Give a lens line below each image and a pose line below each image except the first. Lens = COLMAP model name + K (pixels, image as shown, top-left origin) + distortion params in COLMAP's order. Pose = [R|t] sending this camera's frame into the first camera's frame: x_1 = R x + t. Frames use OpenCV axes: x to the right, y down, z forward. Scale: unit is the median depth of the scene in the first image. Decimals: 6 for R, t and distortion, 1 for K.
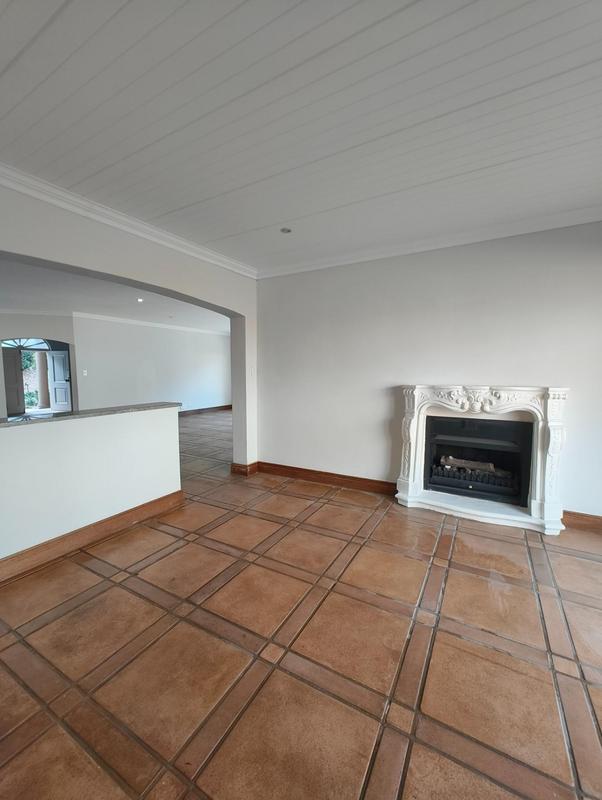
lens RADIAL K [[336.1, 0, 301.1], [0, 336.1, 399.3], [0, 0, 1]] dist [0.008784, 0.002906]
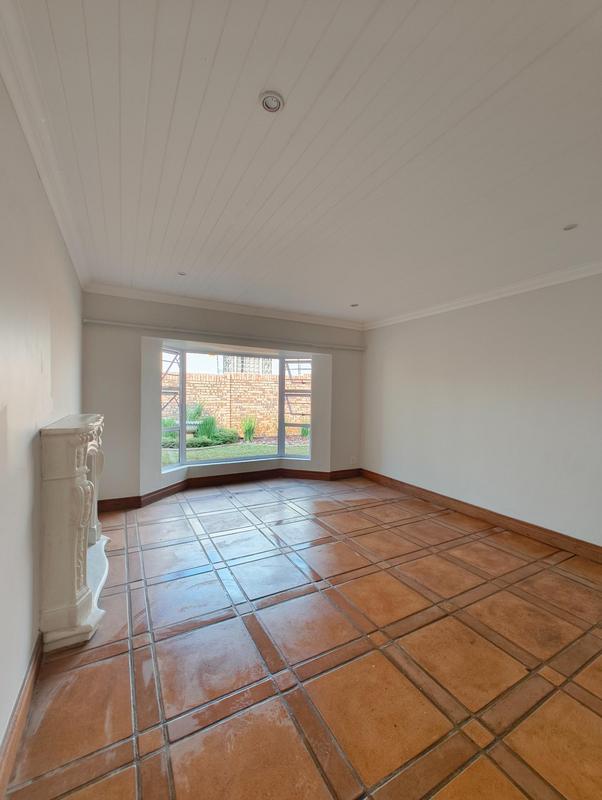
lens RADIAL K [[336.1, 0, 302.2], [0, 336.1, 401.1], [0, 0, 1]] dist [0.008784, 0.002906]
pose [[-0.855539, -0.019827, 0.517359, -0.468347], [0.029310, 0.995809, 0.086632, -0.194764], [-0.516908, 0.089281, -0.851372, 2.028047]]
